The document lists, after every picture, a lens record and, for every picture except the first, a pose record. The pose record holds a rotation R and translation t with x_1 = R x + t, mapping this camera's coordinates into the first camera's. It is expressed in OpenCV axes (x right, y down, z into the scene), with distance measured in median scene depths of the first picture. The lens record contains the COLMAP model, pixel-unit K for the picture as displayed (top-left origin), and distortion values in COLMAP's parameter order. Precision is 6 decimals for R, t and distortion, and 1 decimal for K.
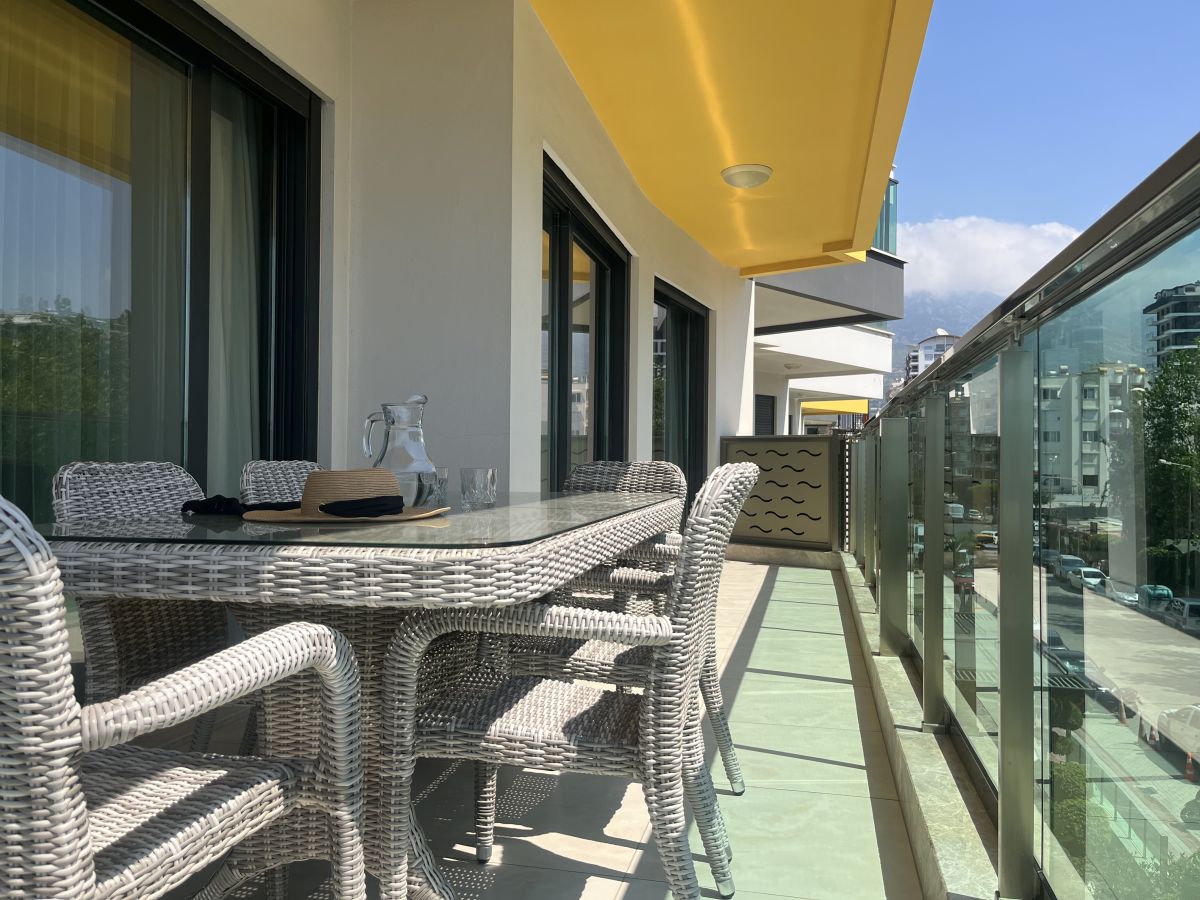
lens RADIAL K [[908.5, 0, 600.0], [0, 908.5, 450.0], [0, 0, 1]] dist [0.006944, 0.000687]
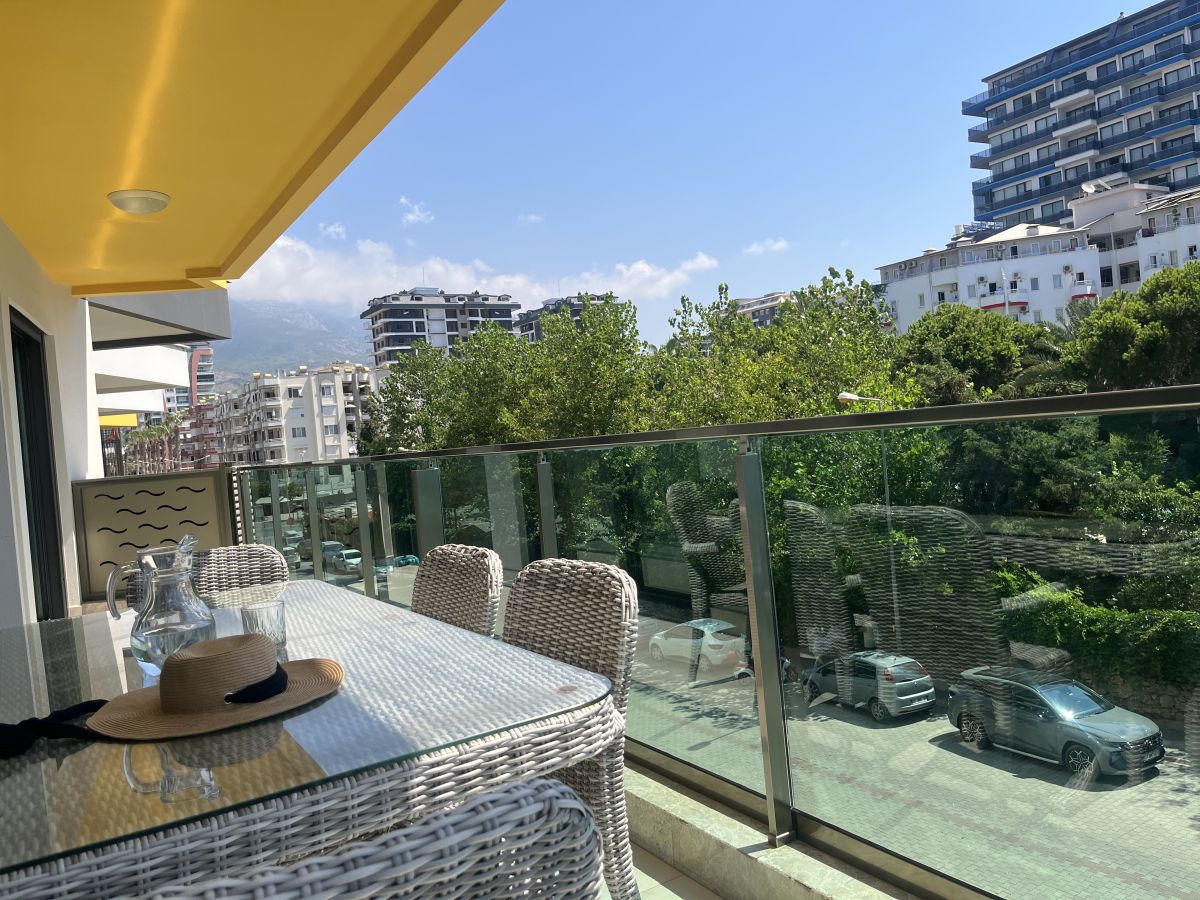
lens RADIAL K [[908.5, 0, 600.0], [0, 908.5, 450.0], [0, 0, 1]] dist [0.006944, 0.000687]
pose [[0.708424, -0.085189, 0.700627, -0.332260], [0.086158, 0.995703, 0.033951, -0.086777], [-0.700508, 0.036313, 0.712720, 0.073992]]
